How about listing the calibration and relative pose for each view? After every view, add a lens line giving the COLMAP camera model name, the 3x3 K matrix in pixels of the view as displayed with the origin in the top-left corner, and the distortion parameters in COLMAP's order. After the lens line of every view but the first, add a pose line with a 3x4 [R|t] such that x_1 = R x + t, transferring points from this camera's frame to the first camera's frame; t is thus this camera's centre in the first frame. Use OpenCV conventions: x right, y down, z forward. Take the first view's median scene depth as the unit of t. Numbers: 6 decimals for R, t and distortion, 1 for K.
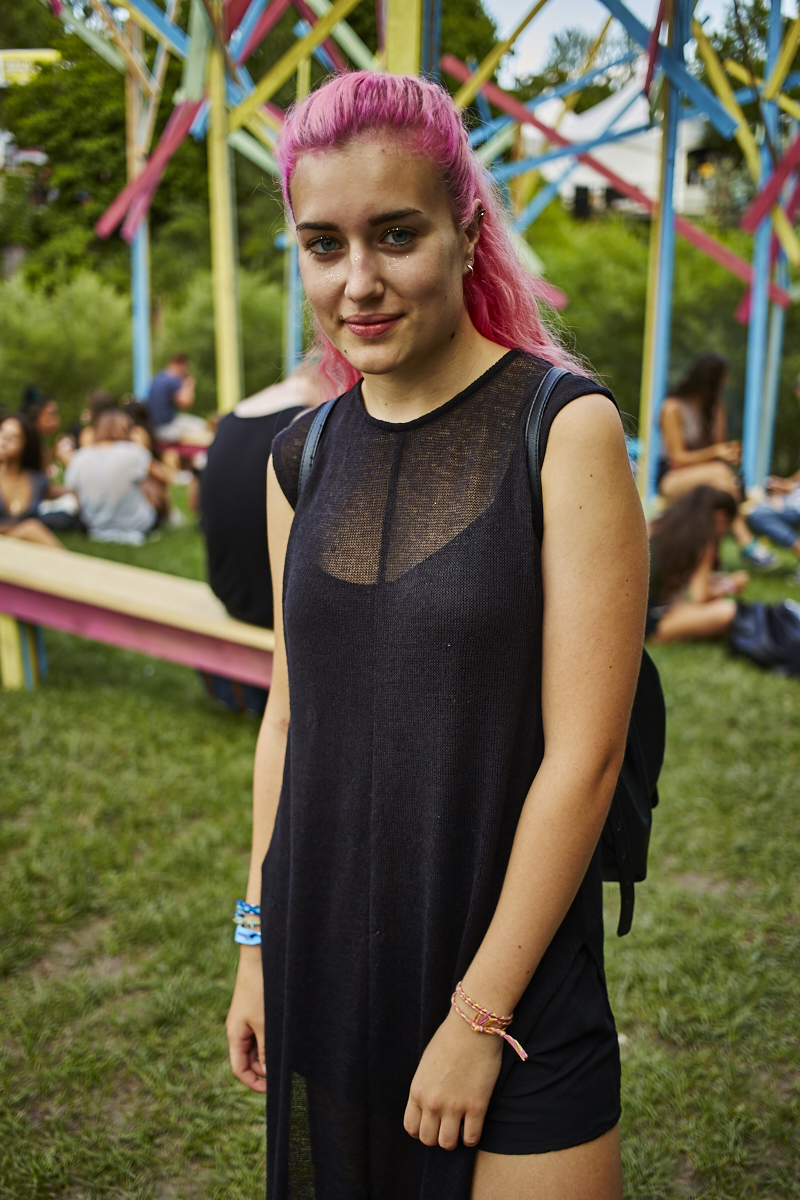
lens RADIAL K [[1366.0, 0, 400.0], [0, 1366.0, 600.0], [0, 0, 1]] dist [-0.006937, -0.006654]
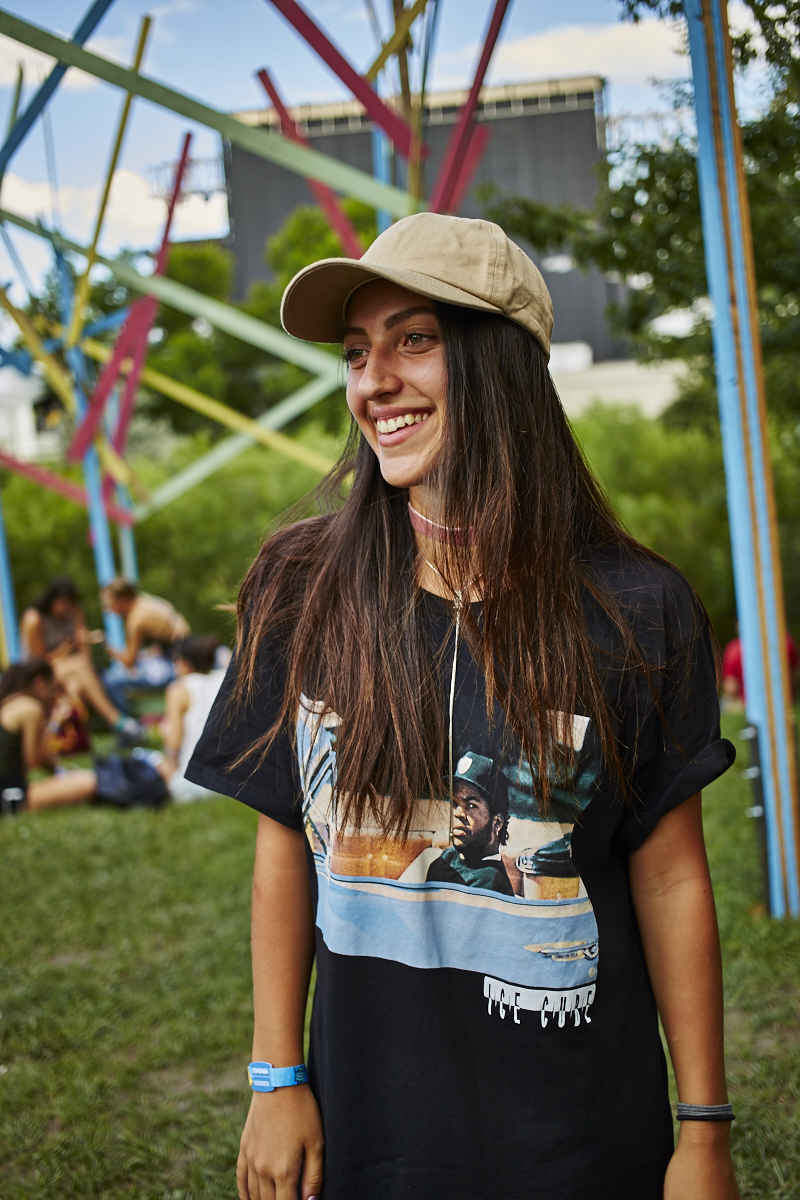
lens RADIAL K [[1366.7, 0, 432.0], [0, 1366.7, 596.2], [0, 0, 1]] dist [-0.196121, 0.548079]
pose [[0.882450, -0.153578, 0.444631, 0.017242], [0.227082, 0.966855, -0.116727, 0.074774], [-0.411967, 0.203973, 0.888076, -0.172215]]
